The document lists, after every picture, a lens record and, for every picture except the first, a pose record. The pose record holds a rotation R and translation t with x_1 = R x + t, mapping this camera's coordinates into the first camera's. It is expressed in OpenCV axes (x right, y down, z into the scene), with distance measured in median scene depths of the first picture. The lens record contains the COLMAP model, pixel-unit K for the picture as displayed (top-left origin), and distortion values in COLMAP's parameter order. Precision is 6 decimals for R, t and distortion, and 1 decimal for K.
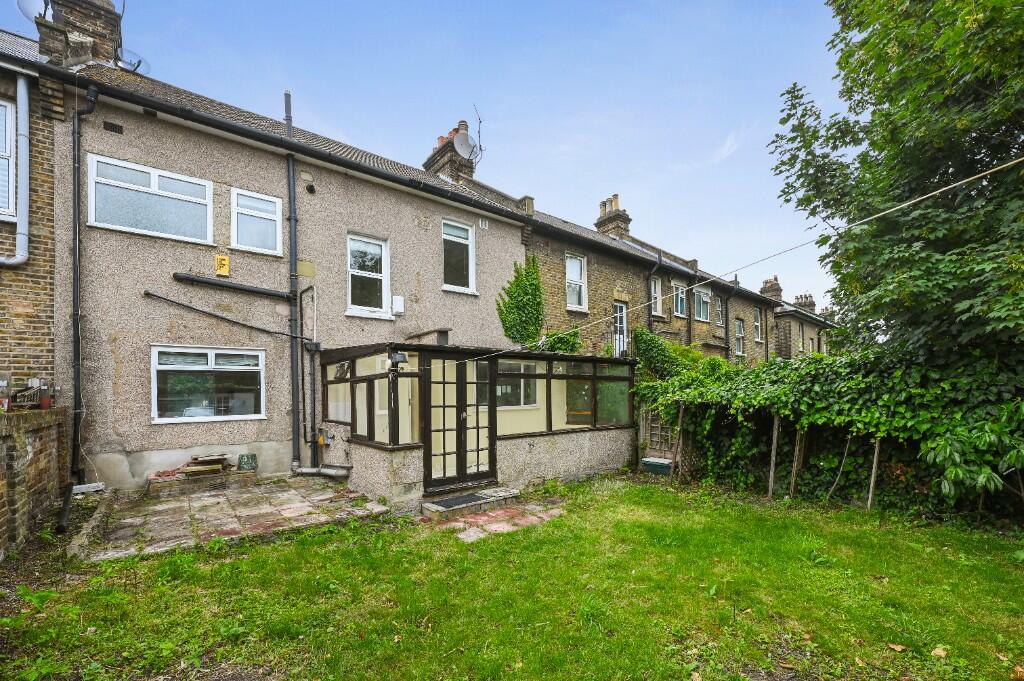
lens RADIAL K [[409.1, 0, 521.2], [0, 409.1, 397.3], [0, 0, 1]] dist [-0.020262, 0.001319]
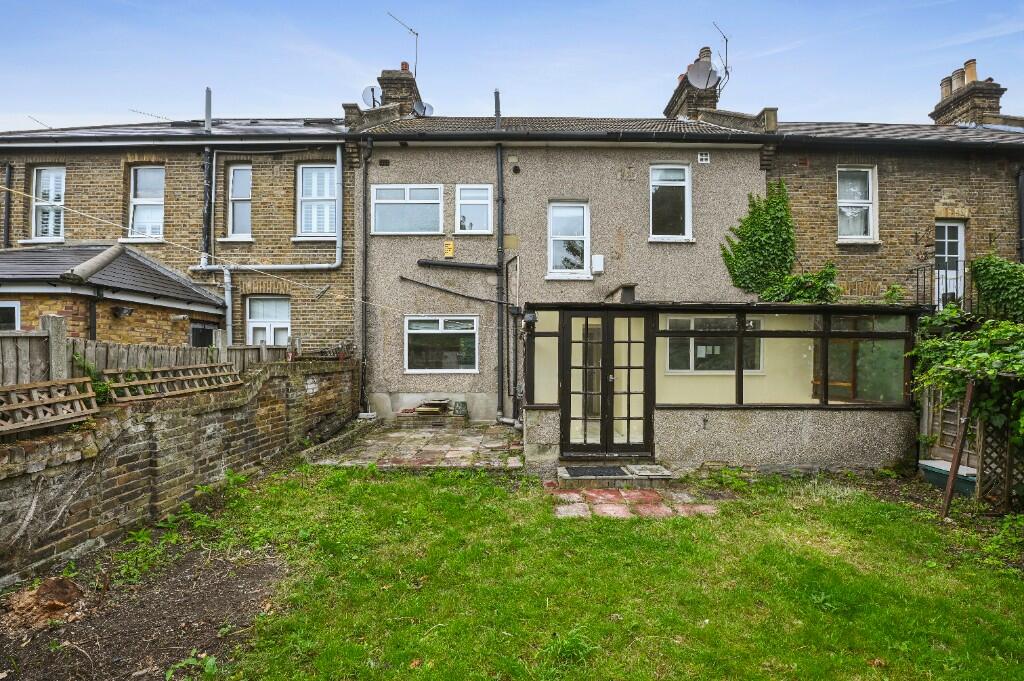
lens RADIAL K [[409.1, 0, 536.8], [0, 409.1, 359.8], [0, 0, 1]] dist [-0.020262, 0.001319]
pose [[0.788279, 0.021807, -0.614931, 0.237709], [-0.019475, 0.999755, 0.010489, -0.002620], [0.615010, 0.003708, 0.788511, 0.156457]]
